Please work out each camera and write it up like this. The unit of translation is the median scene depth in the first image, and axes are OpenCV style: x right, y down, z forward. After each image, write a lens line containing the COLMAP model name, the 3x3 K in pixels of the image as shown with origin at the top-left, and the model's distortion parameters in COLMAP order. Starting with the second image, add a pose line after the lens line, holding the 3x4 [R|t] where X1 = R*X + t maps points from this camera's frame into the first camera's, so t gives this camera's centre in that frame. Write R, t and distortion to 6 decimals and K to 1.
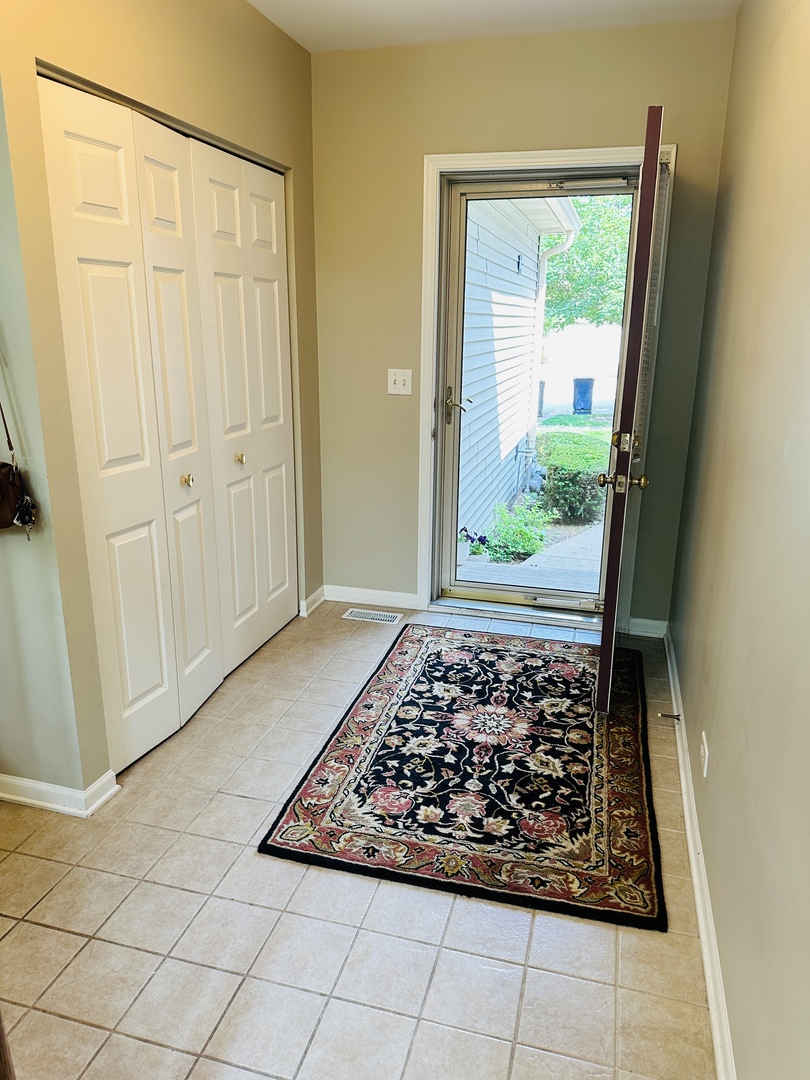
lens RADIAL K [[761.8, 0, 403.0], [0, 761.8, 538.2], [0, 0, 1]] dist [-0.001722, -0.000597]
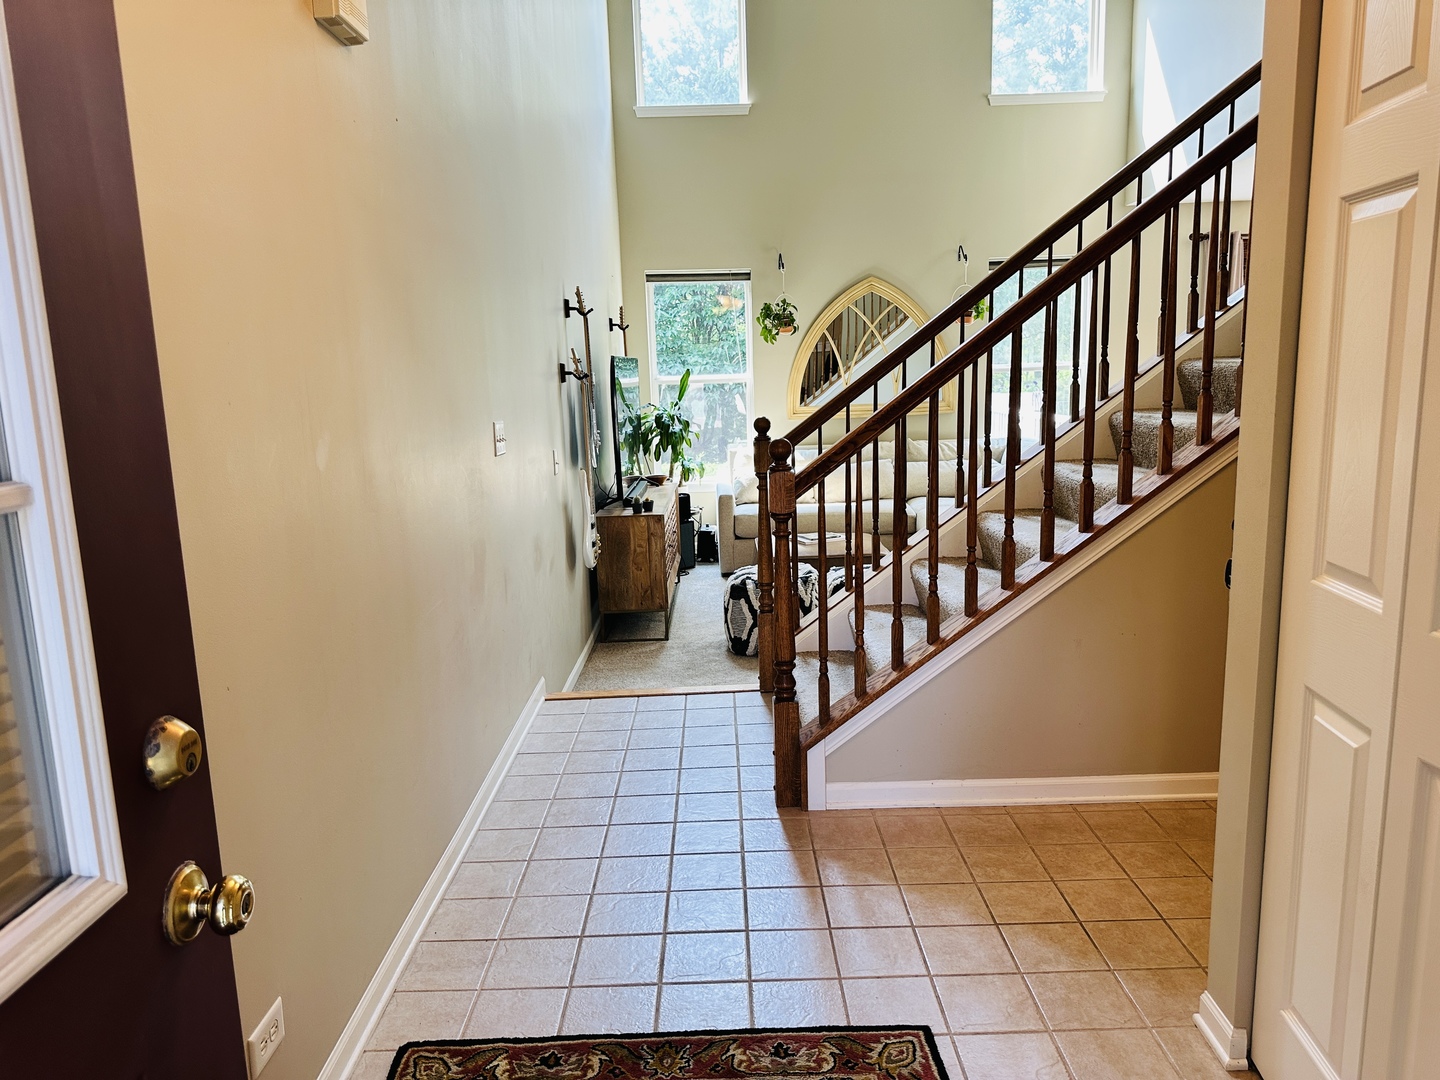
lens RADIAL K [[1015.7, 0, 719.6], [0, 1015.7, 543.7], [0, 0, 1]] dist [-0.001722, -0.000597]
pose [[-0.961618, 0.069136, -0.265539, 0.243713], [-0.052348, 0.903739, 0.424872, -0.442537], [0.269352, 0.422465, -0.865432, 1.670433]]
